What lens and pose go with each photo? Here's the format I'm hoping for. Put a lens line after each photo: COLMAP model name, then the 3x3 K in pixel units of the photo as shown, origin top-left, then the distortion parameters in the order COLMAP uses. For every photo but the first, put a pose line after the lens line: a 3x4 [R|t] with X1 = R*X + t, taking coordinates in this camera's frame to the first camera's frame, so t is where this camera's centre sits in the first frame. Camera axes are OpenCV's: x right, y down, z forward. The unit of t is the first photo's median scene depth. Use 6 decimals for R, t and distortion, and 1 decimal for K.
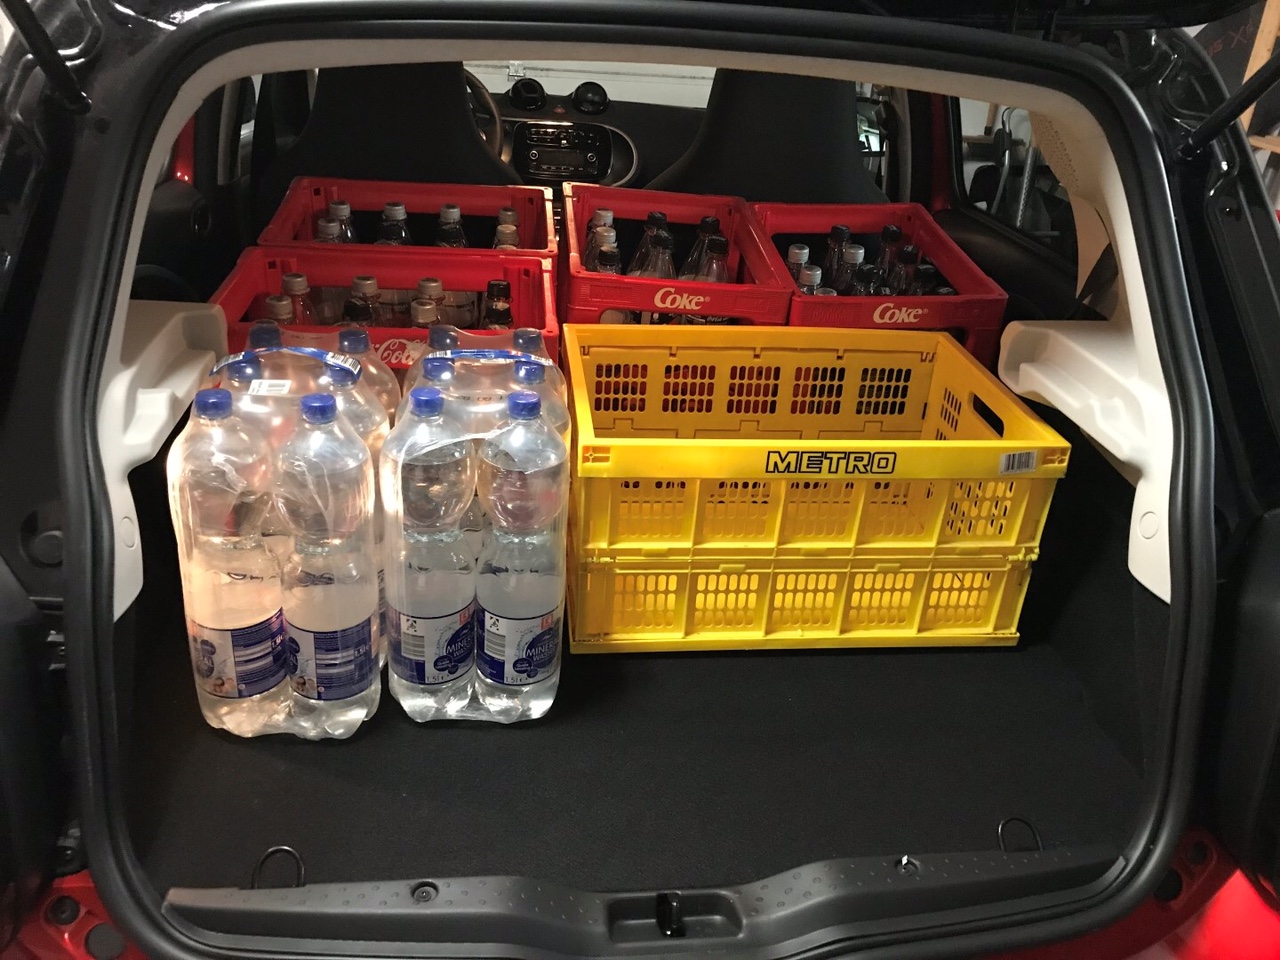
lens RADIAL K [[1054.1, 0, 656.7], [0, 1054.1, 477.1], [0, 0, 1]] dist [0.004394, -0.033047]
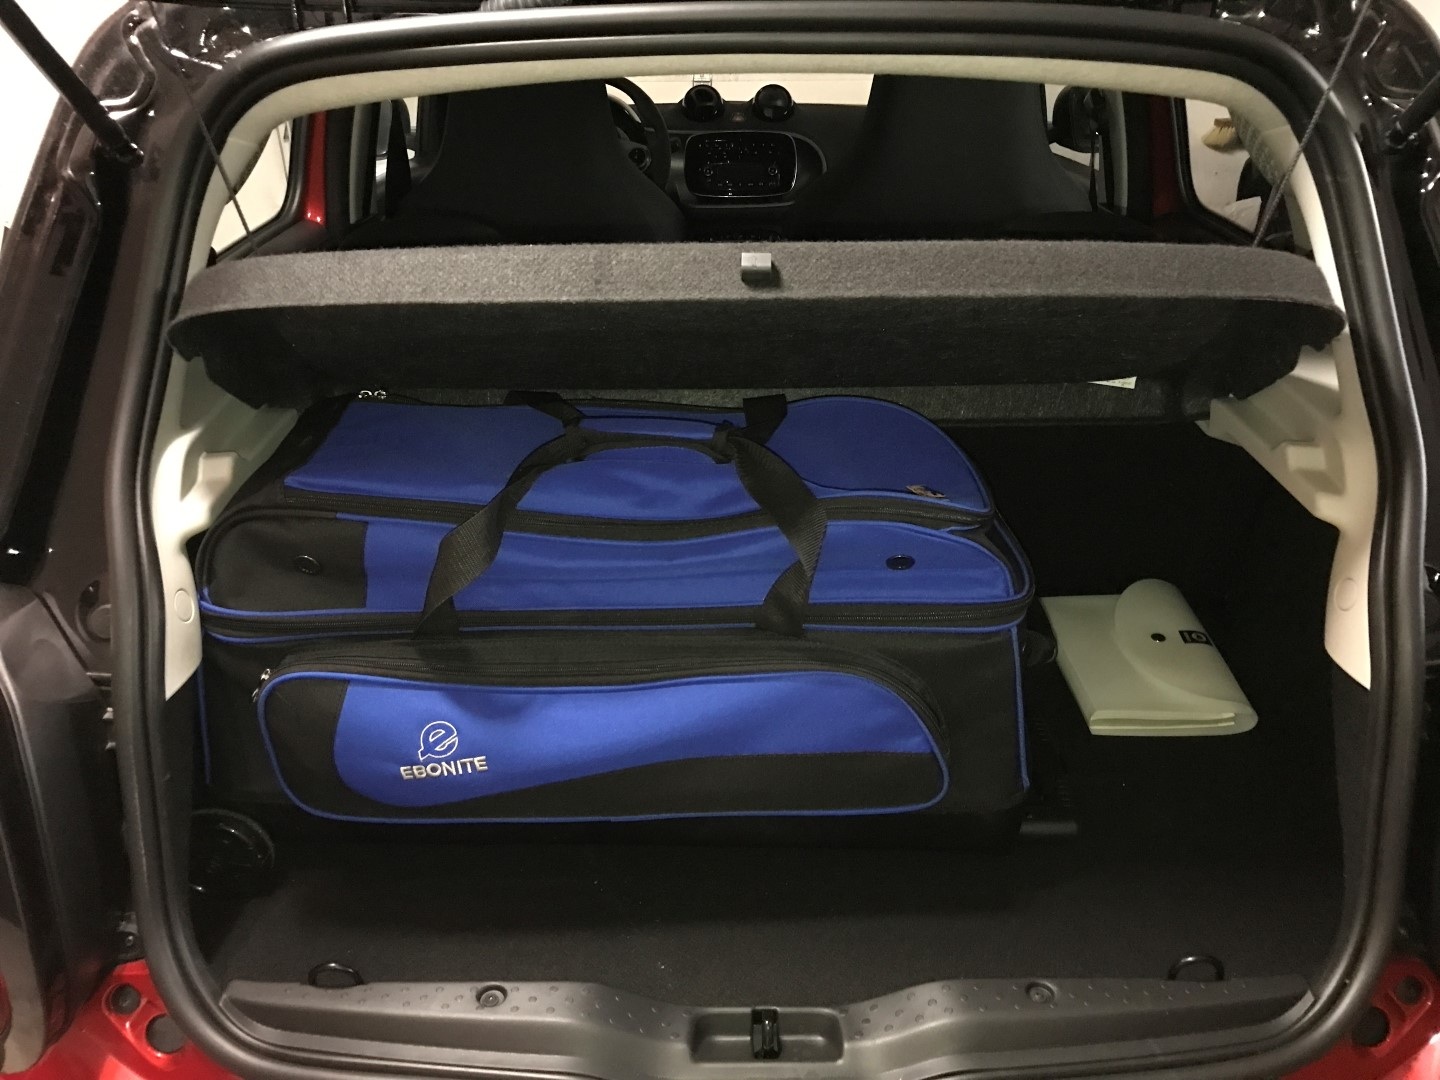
lens RADIAL K [[1185.9, 0, 727.2], [0, 1185.9, 537.4], [0, 0, 1]] dist [0.004394, -0.033047]
pose [[0.989667, -0.008140, -0.143151, 0.126727], [0.009645, 0.999905, 0.009823, -0.013341], [0.143057, -0.011102, 0.989652, 0.010323]]
